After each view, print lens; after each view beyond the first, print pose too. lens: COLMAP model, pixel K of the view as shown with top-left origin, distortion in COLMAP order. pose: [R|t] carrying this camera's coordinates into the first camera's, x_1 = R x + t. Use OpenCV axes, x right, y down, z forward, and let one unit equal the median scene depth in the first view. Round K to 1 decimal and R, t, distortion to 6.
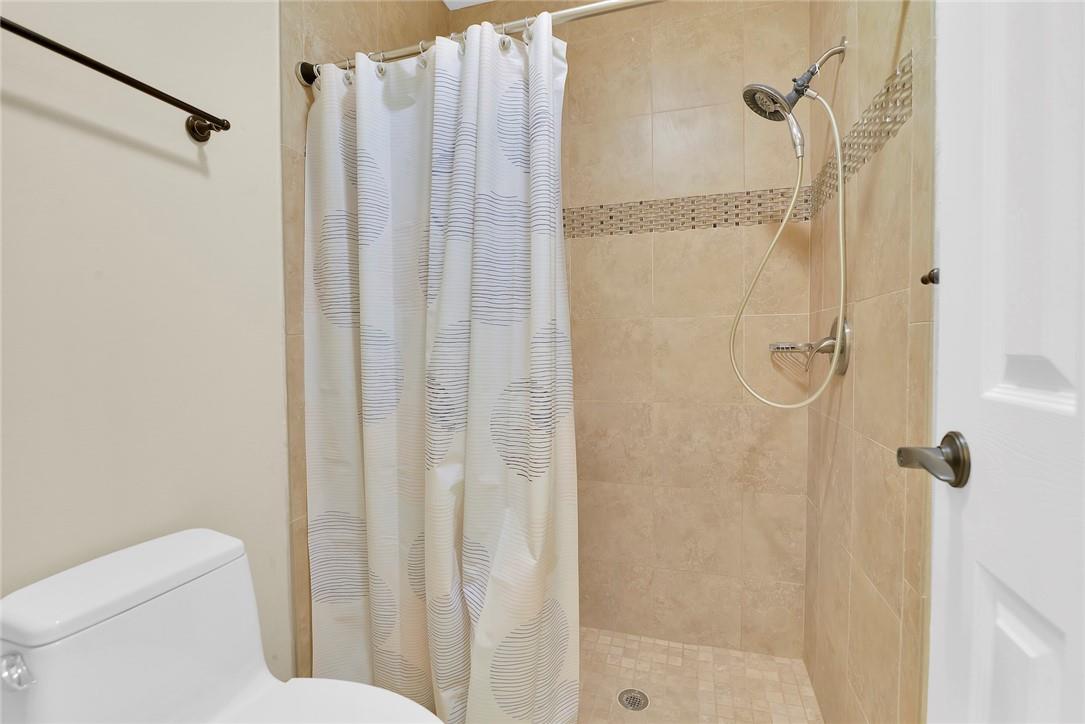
lens RADIAL K [[496.0, 0, 539.9], [0, 496.0, 357.7], [0, 0, 1]] dist [-0.019617, 0.000587]
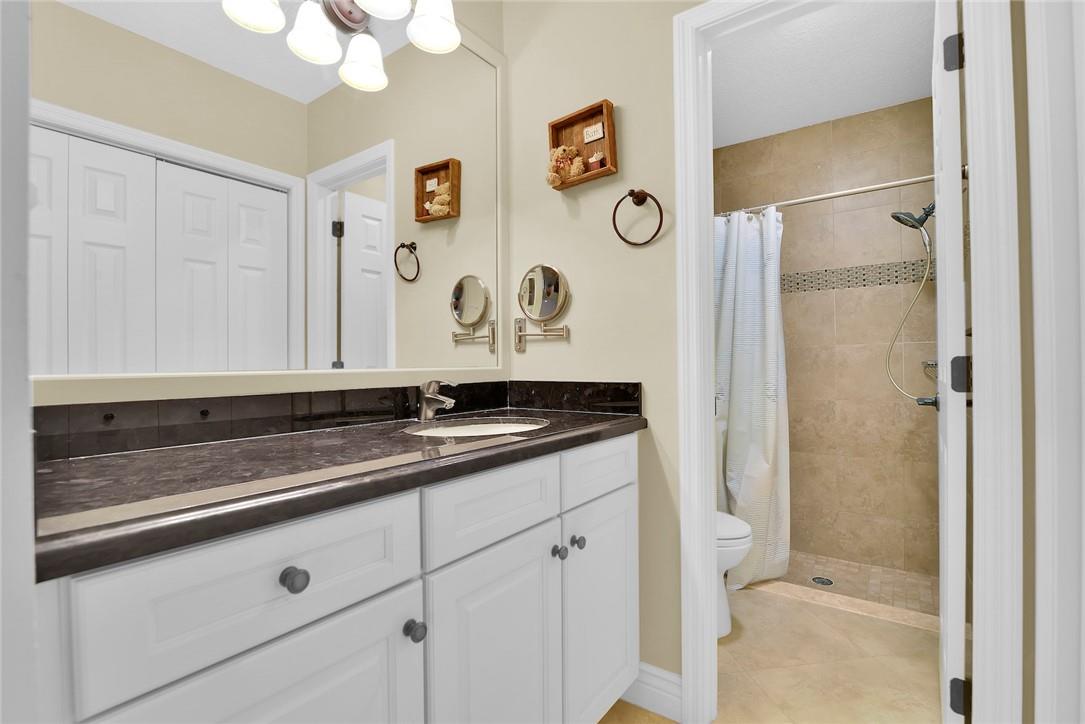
lens RADIAL K [[496.0, 0, 542.6], [0, 496.0, 362.2], [0, 0, 1]] dist [-0.019617, 0.000587]
pose [[0.945305, -0.002989, -0.326175, -0.134746], [-0.005003, 0.999708, -0.023659, 0.014573], [0.326151, 0.023997, 0.945013, -0.753323]]
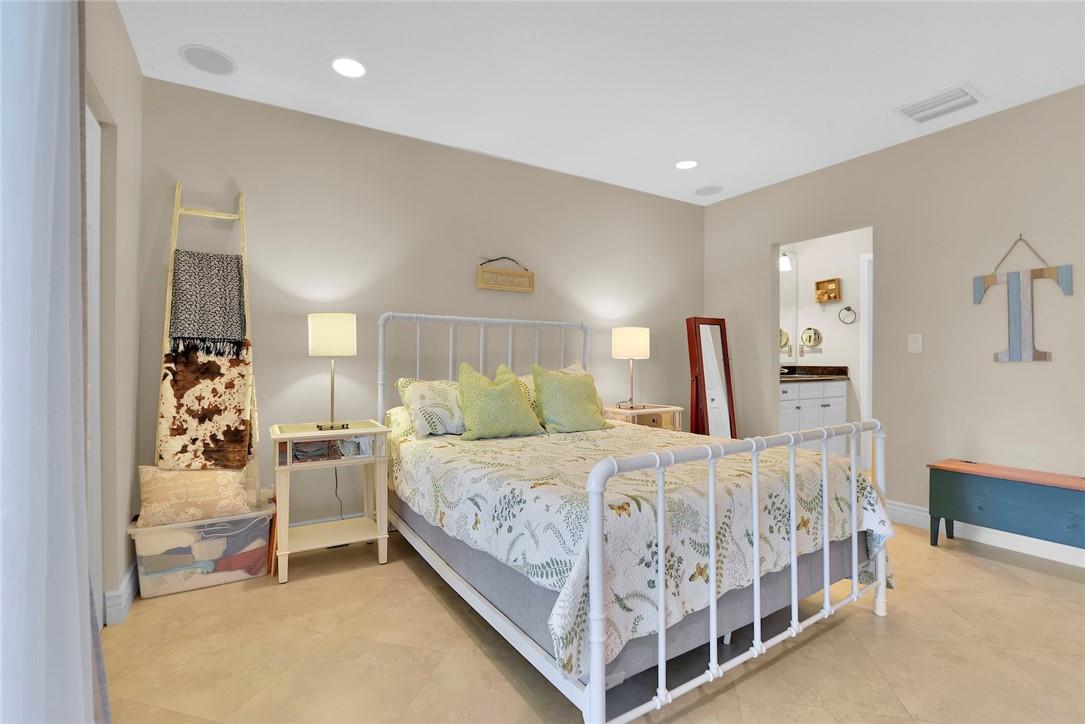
lens RADIAL K [[496.0, 0, 545.8], [0, 496.0, 363.2], [0, 0, 1]] dist [-0.019617, 0.000587]
pose [[0.753637, 0.010996, -0.657199, 0.592804], [-0.022130, 0.999718, -0.008650, 0.113571], [0.656918, 0.021063, 0.753668, -4.792333]]
